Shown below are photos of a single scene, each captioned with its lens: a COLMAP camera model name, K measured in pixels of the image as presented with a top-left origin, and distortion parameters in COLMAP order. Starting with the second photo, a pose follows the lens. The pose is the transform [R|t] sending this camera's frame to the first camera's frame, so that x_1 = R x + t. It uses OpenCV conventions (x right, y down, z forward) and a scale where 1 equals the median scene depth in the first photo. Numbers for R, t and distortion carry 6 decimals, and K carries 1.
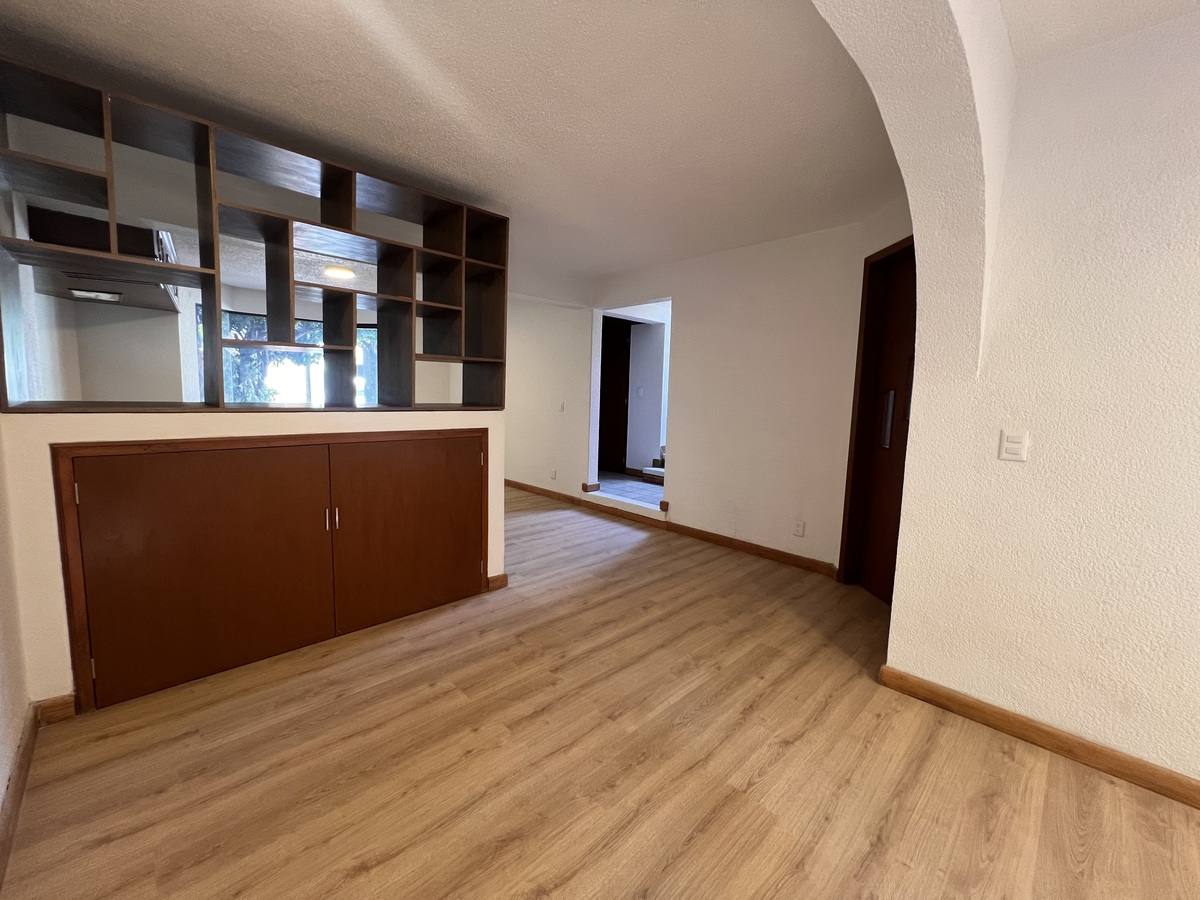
lens RADIAL K [[480.2, 0, 594.7], [0, 480.2, 437.9], [0, 0, 1]] dist [-0.004480, 0.001827]
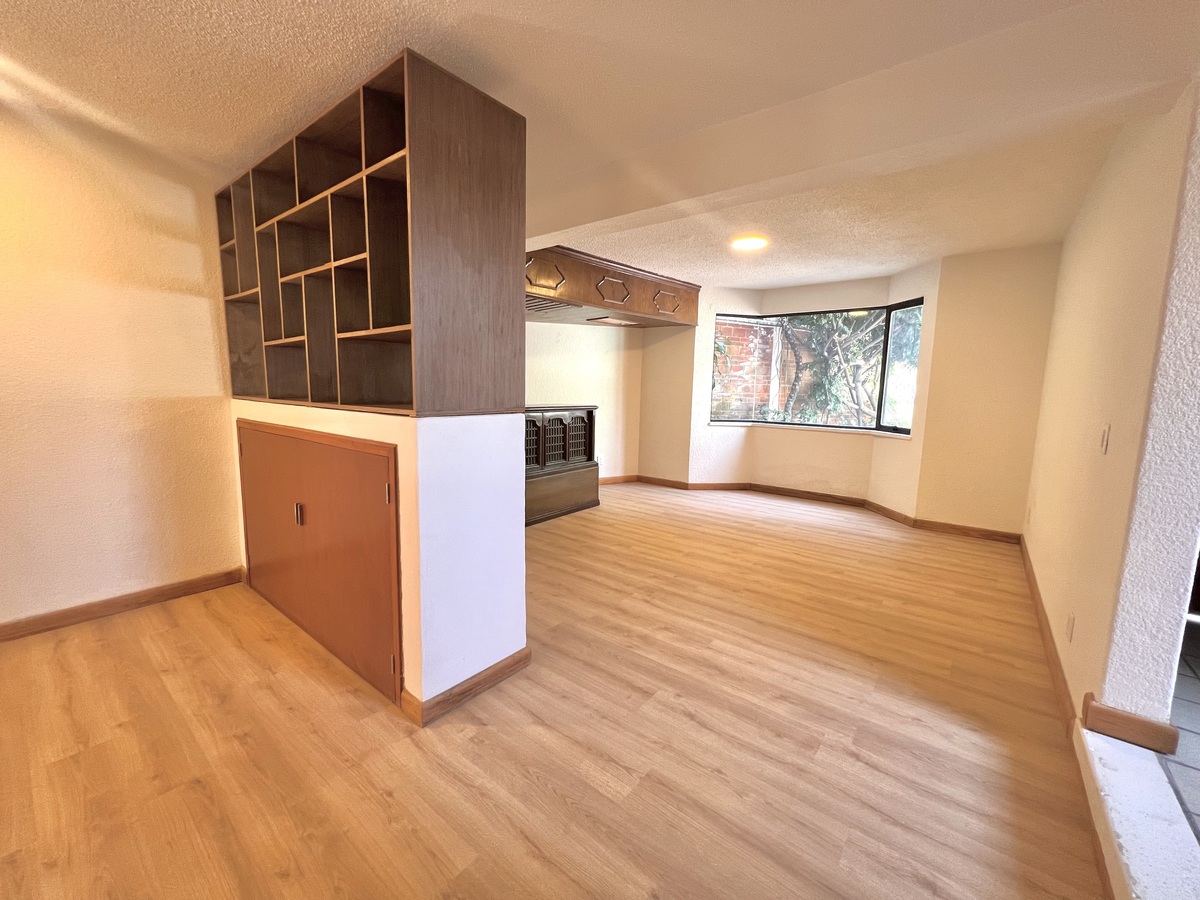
lens RADIAL K [[480.2, 0, 600.5], [0, 480.2, 446.7], [0, 0, 1]] dist [-0.004480, 0.001827]
pose [[0.134985, 0.109750, -0.984751, 0.426650], [-0.103451, 0.989976, 0.096152, -0.113381], [0.985432, 0.088894, 0.144986, 1.261379]]
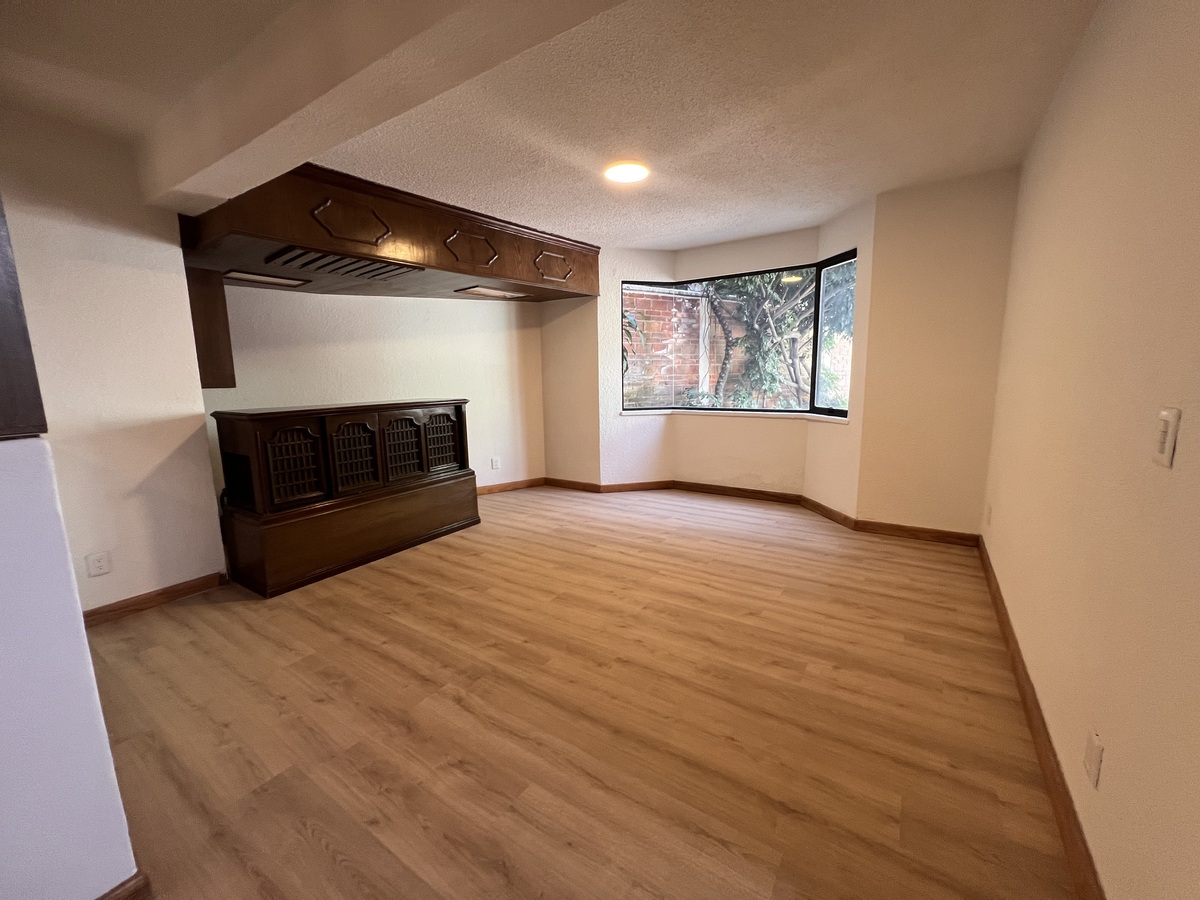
lens RADIAL K [[480.2, 0, 599.0], [0, 480.2, 447.2], [0, 0, 1]] dist [-0.004480, 0.001827]
pose [[0.212812, 0.128340, -0.968628, 0.107476], [-0.060805, 0.991154, 0.117965, -0.141899], [0.975199, 0.033793, 0.218733, 1.577847]]
